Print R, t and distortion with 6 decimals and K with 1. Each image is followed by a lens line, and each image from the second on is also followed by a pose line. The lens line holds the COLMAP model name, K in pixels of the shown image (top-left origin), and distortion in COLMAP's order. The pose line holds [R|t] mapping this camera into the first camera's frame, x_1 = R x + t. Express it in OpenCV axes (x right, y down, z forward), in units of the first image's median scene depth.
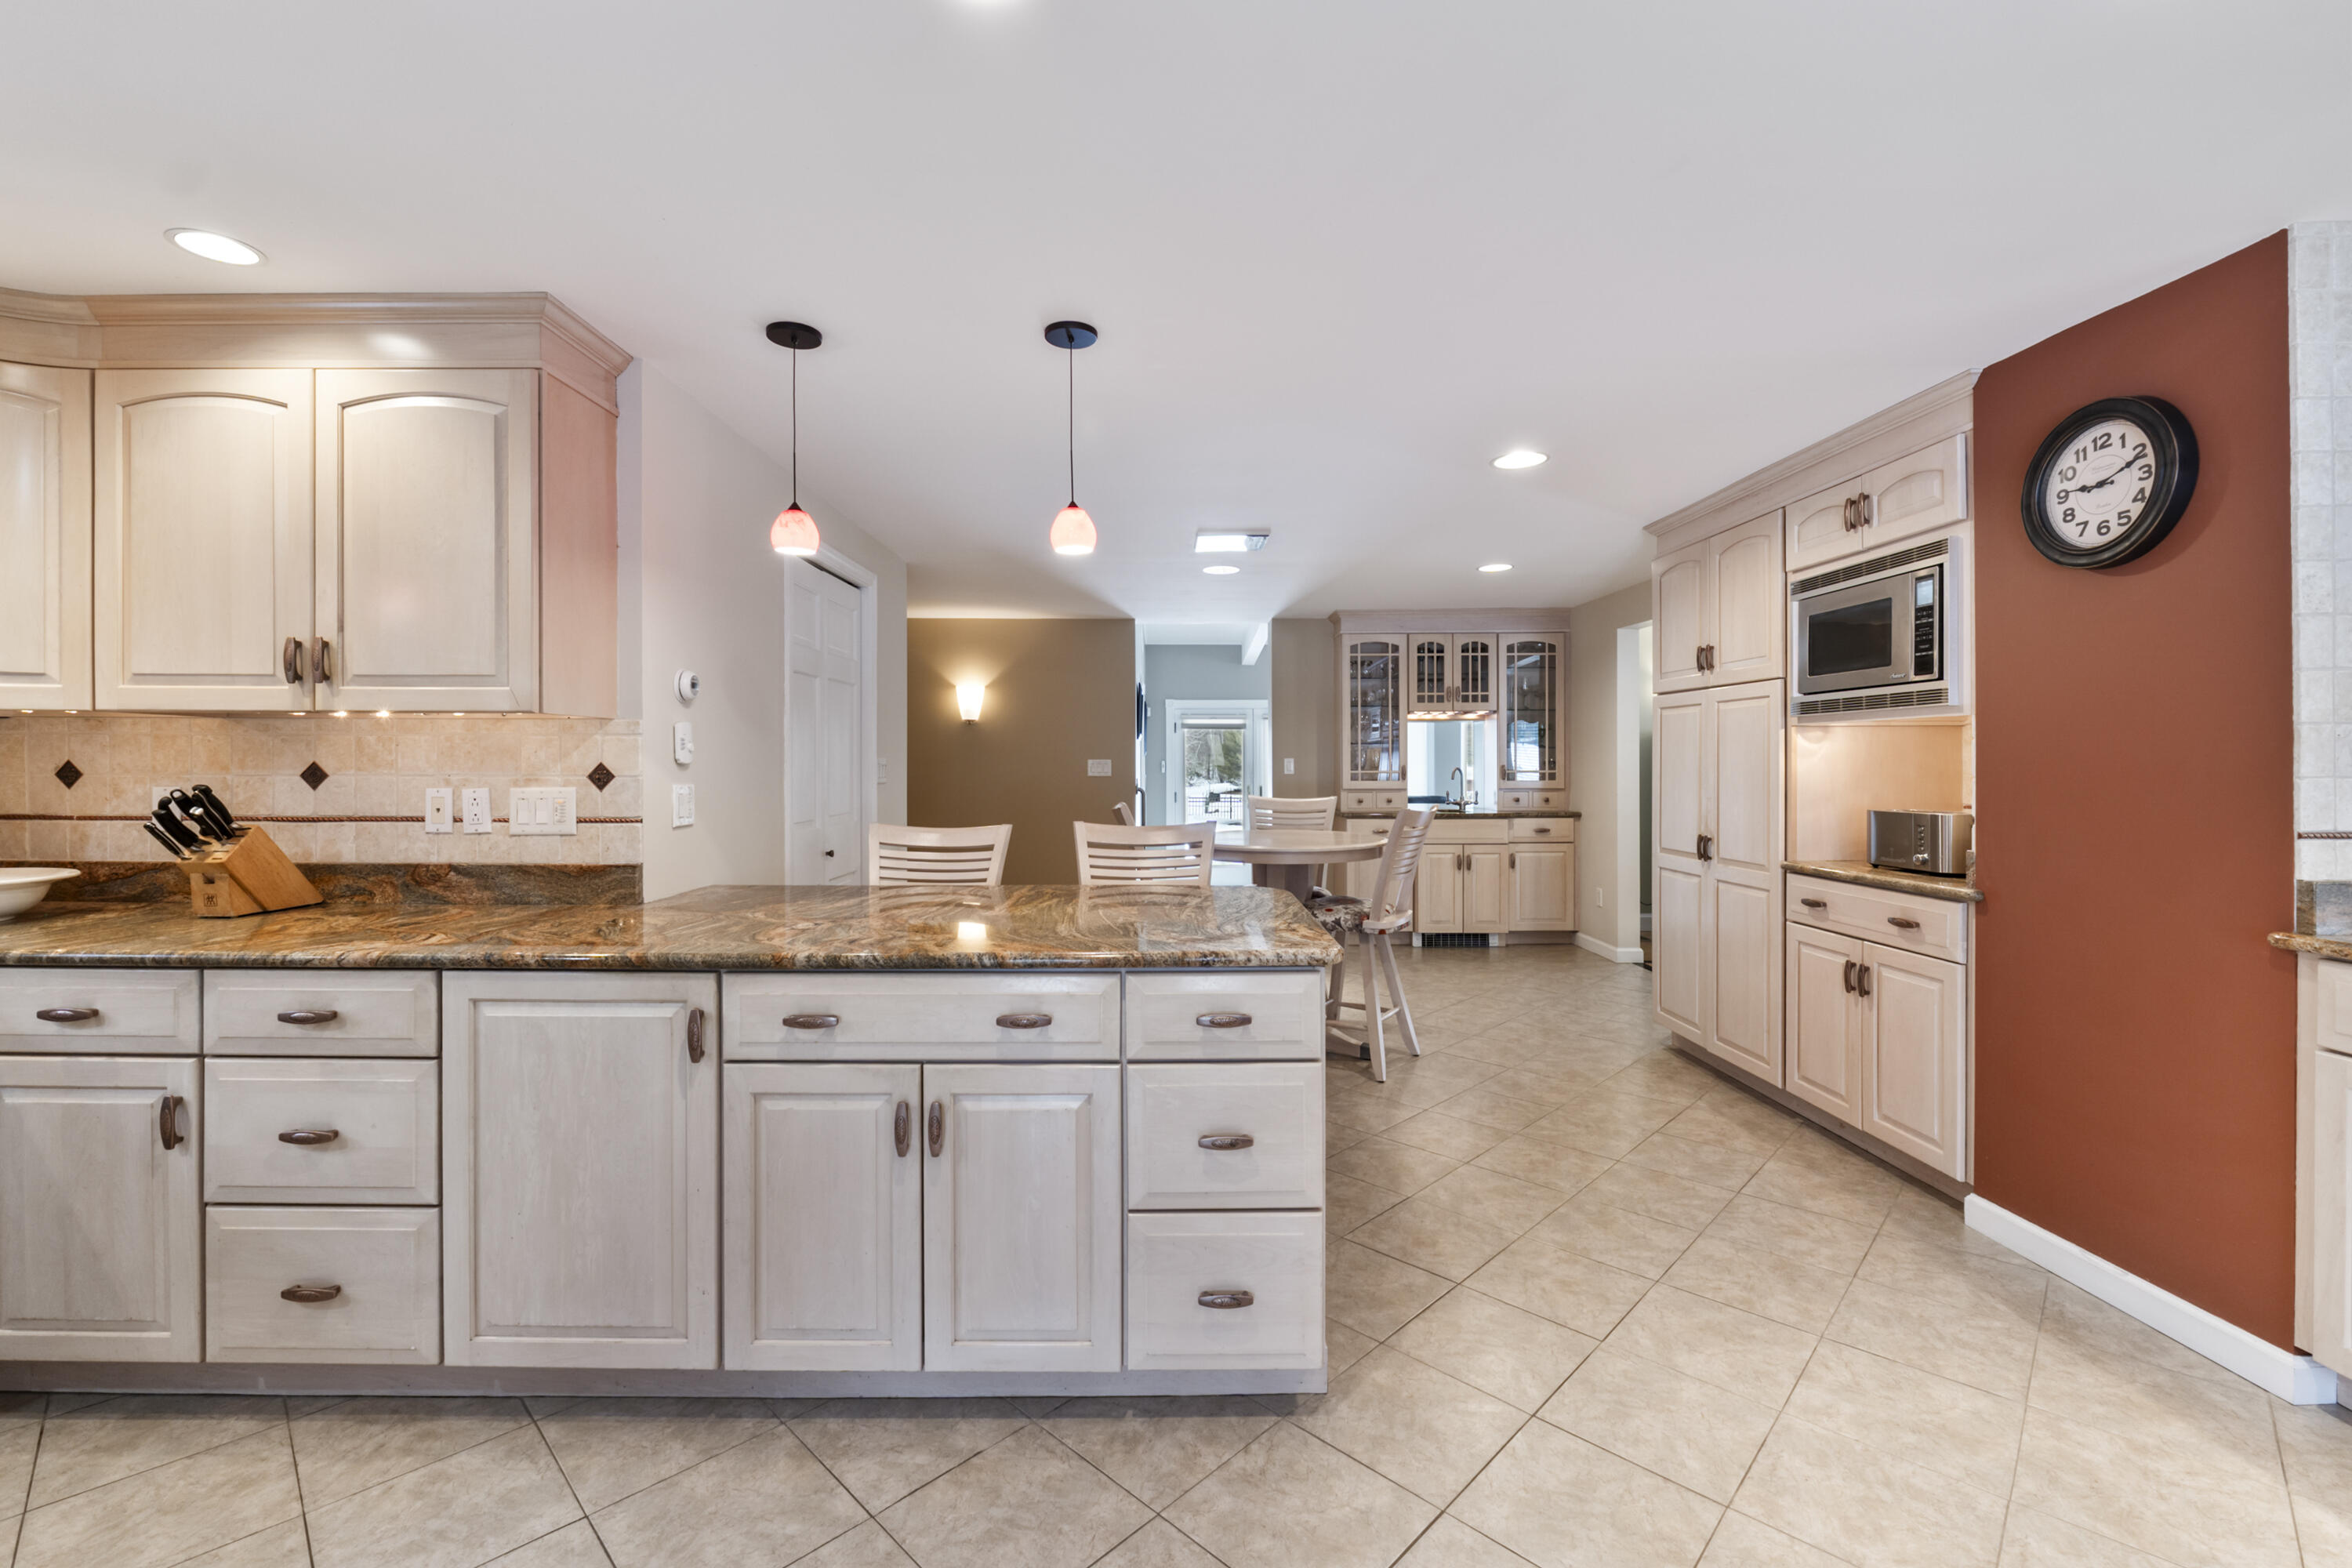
lens RADIAL K [[999.1, 0, 1166.4], [0, 999.1, 773.1], [0, 0, 1]] dist [-0.009026, 0.000717]
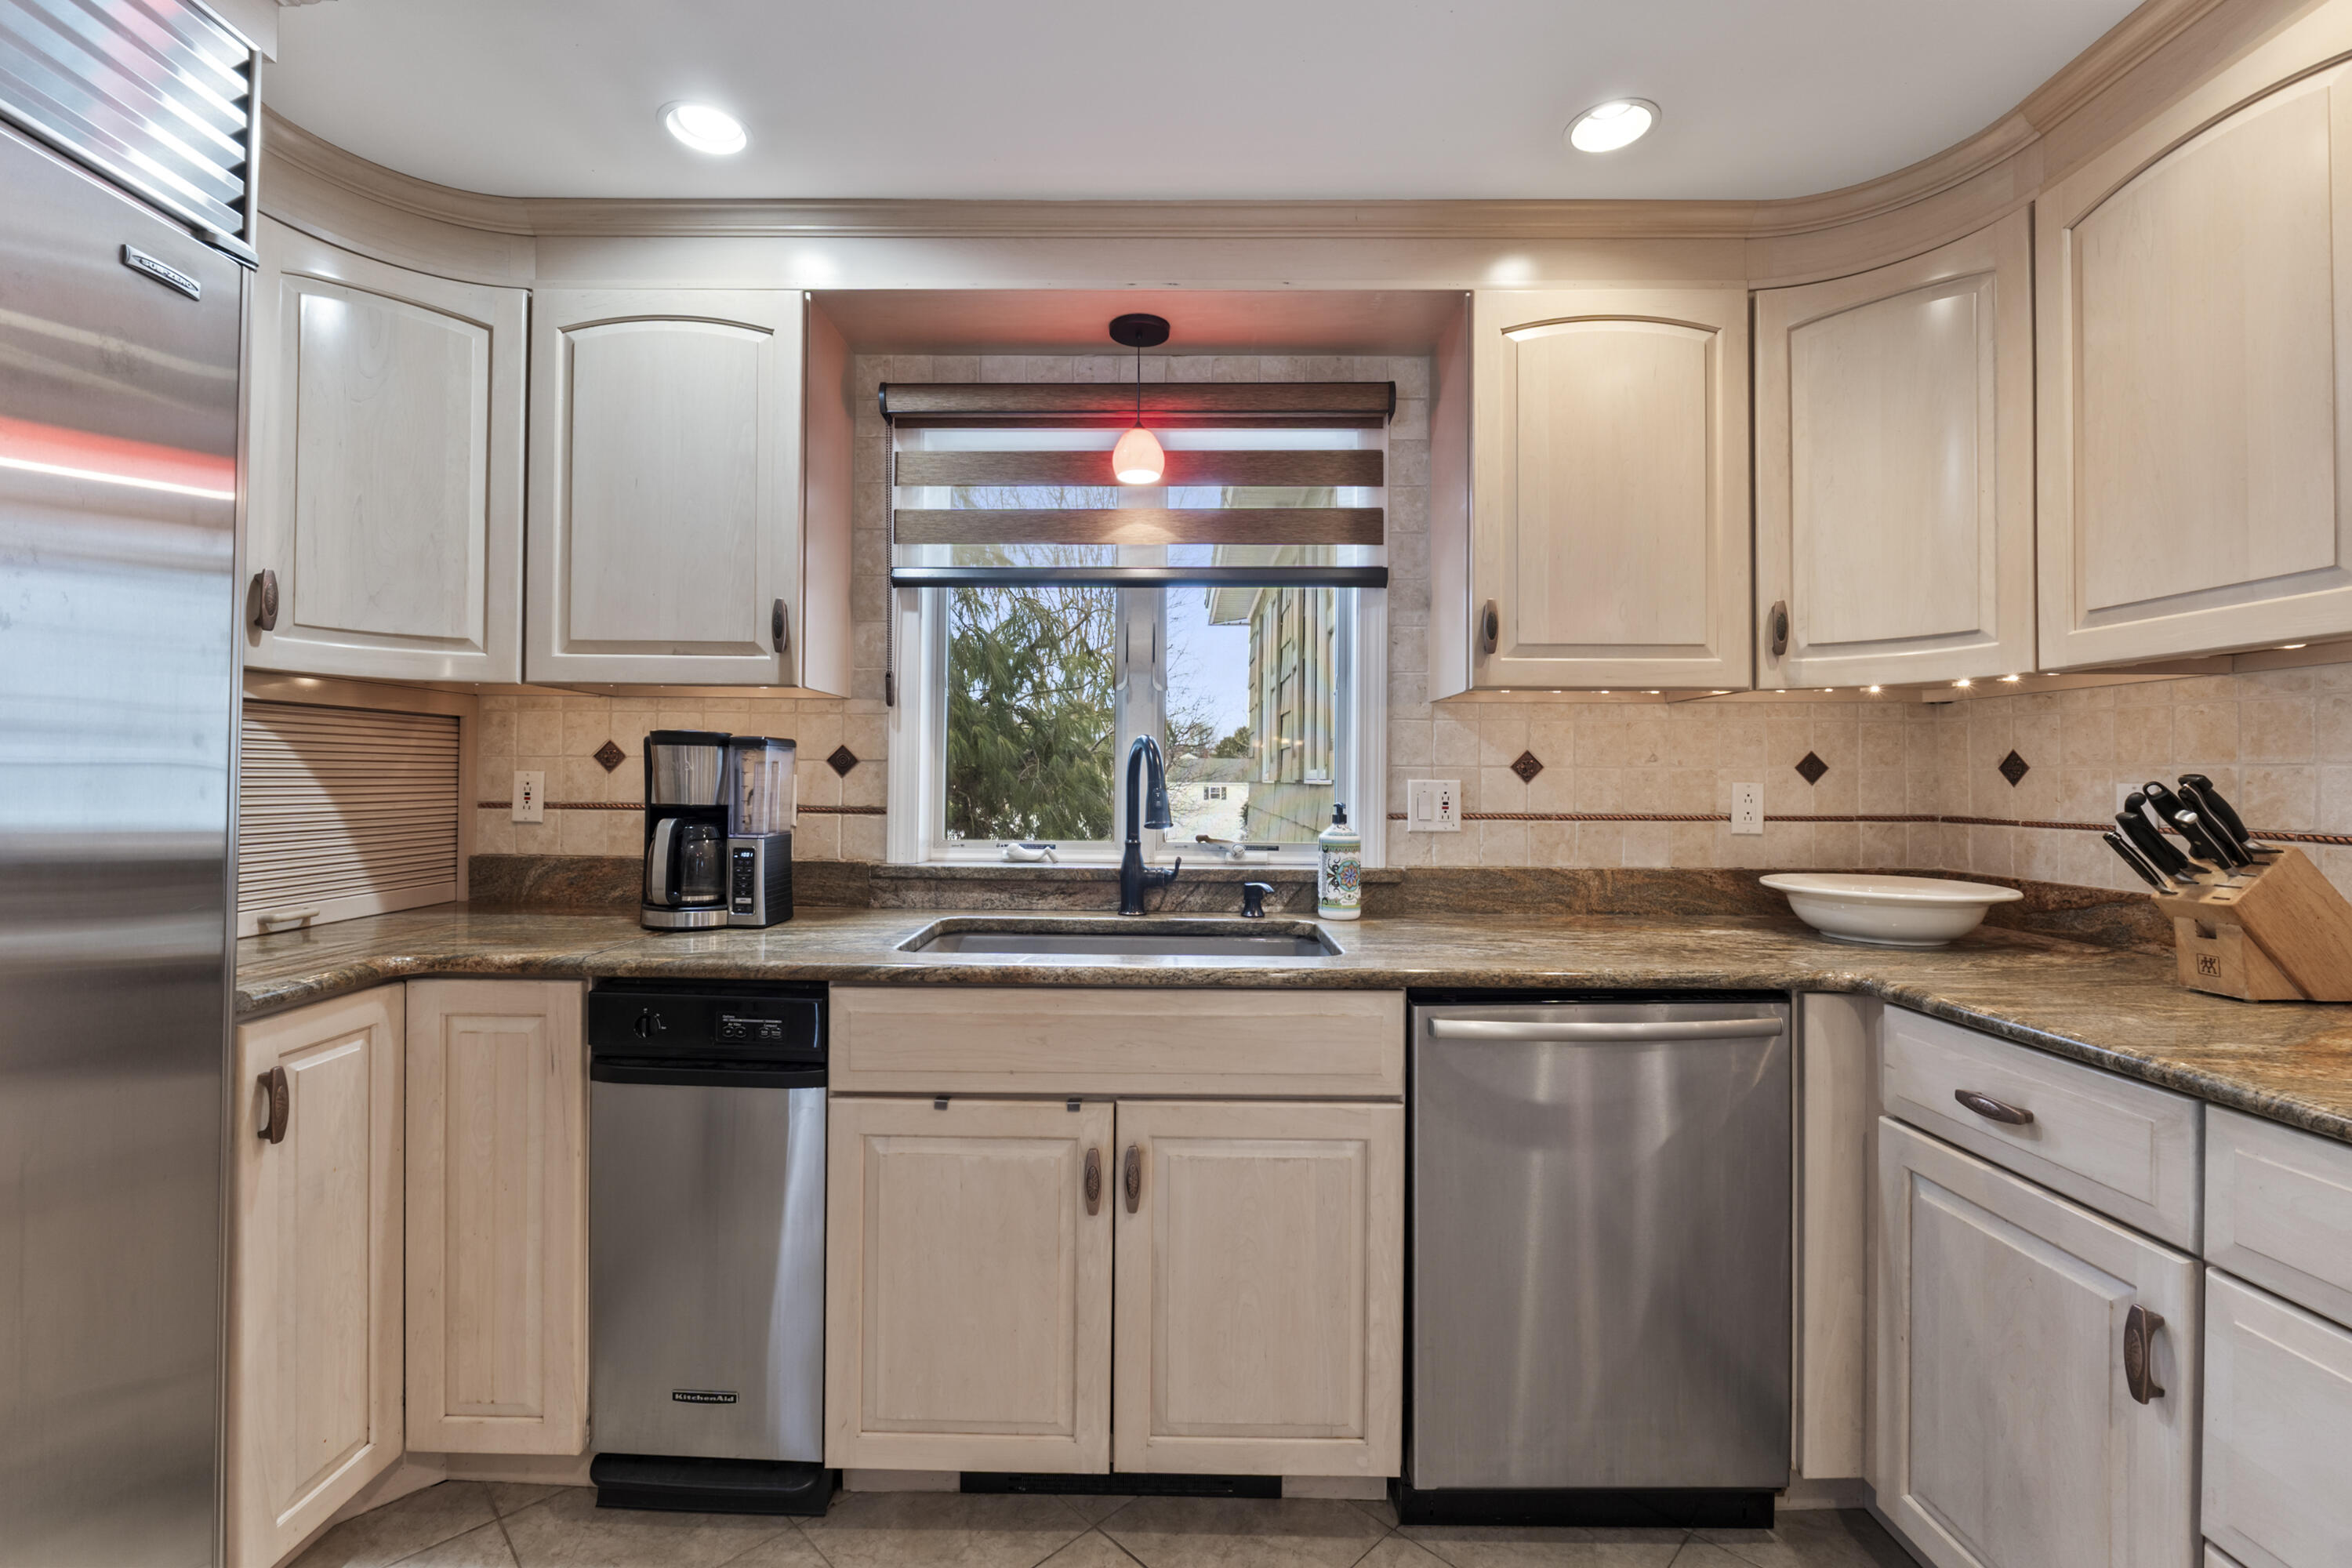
lens RADIAL K [[999.1, 0, 1165.8], [0, 999.1, 773.6], [0, 0, 1]] dist [-0.009026, 0.000717]
pose [[0.008829, -0.011059, -0.999900, -0.363413], [-0.011600, 0.999870, -0.011161, 0.025069], [0.999894, 0.011698, 0.008699, 0.355565]]
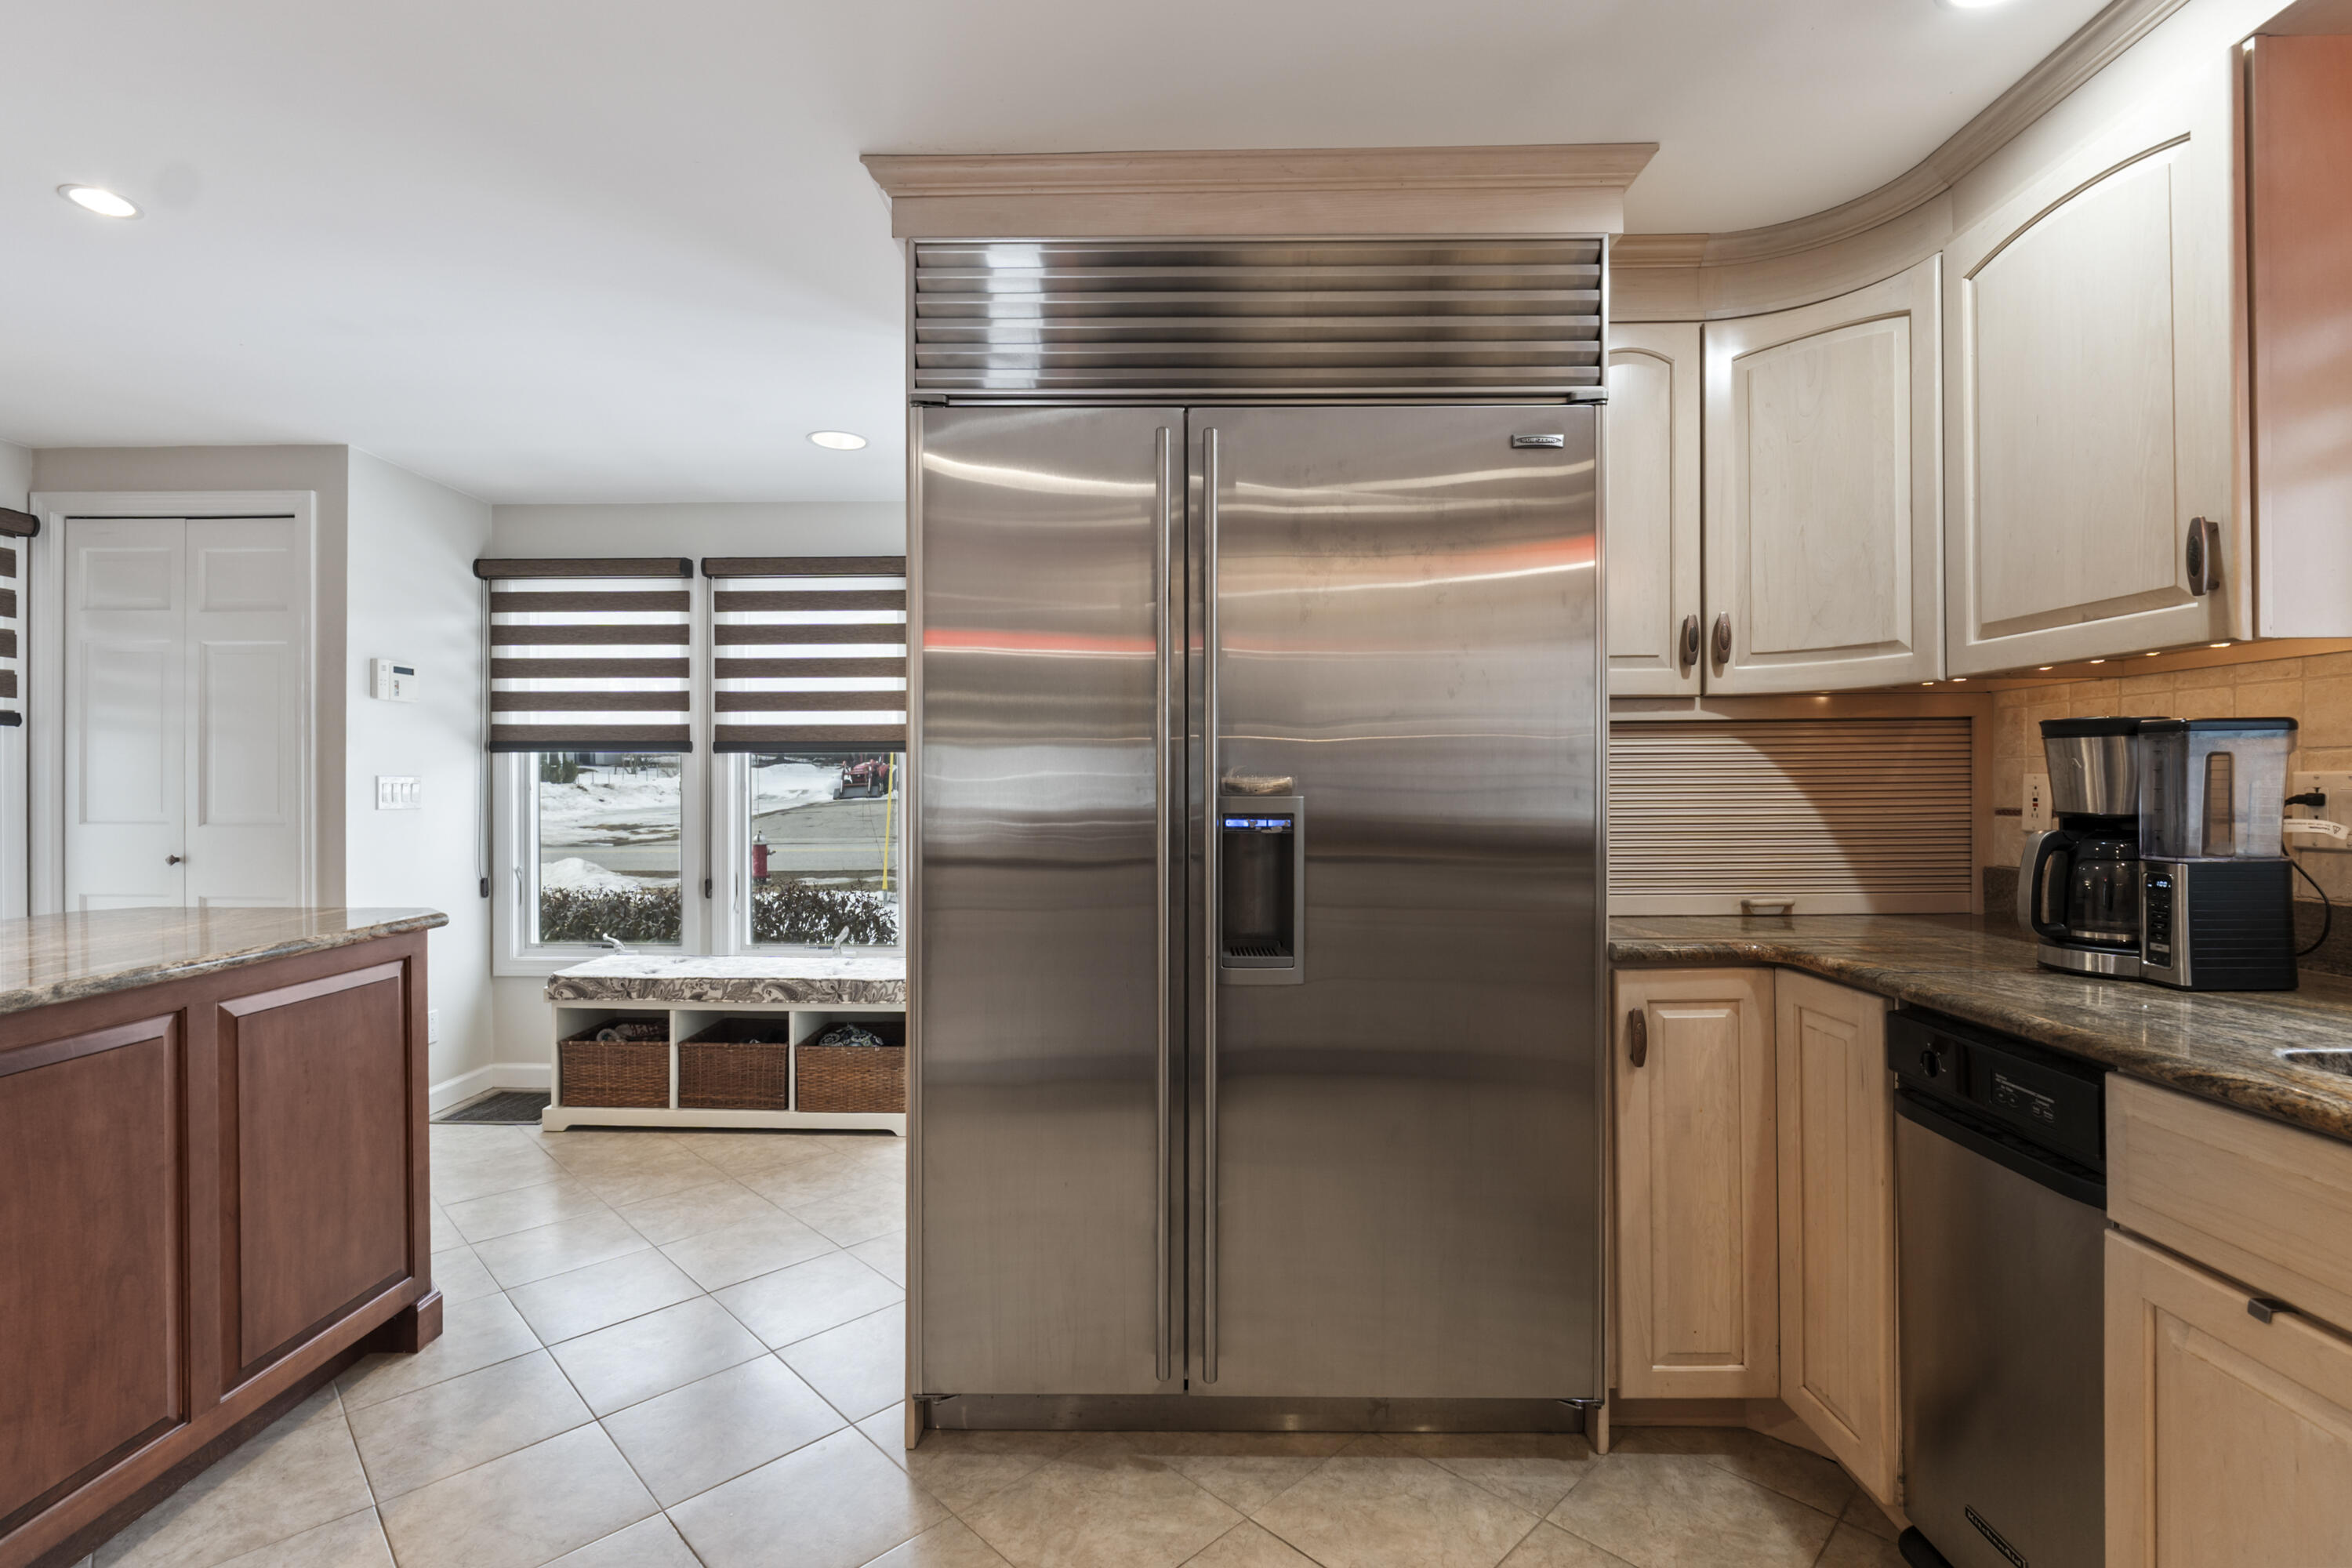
lens RADIAL K [[1092.9, 0, 1176.7], [0, 1092.9, 791.4], [0, 0, 1]] dist [0.002272, 0.000809]
pose [[-0.999995, 0.002647, 0.001800, -0.527477], [0.002661, 0.999968, 0.007515, 0.025058], [-0.001780, 0.007520, -0.999970, 0.569114]]
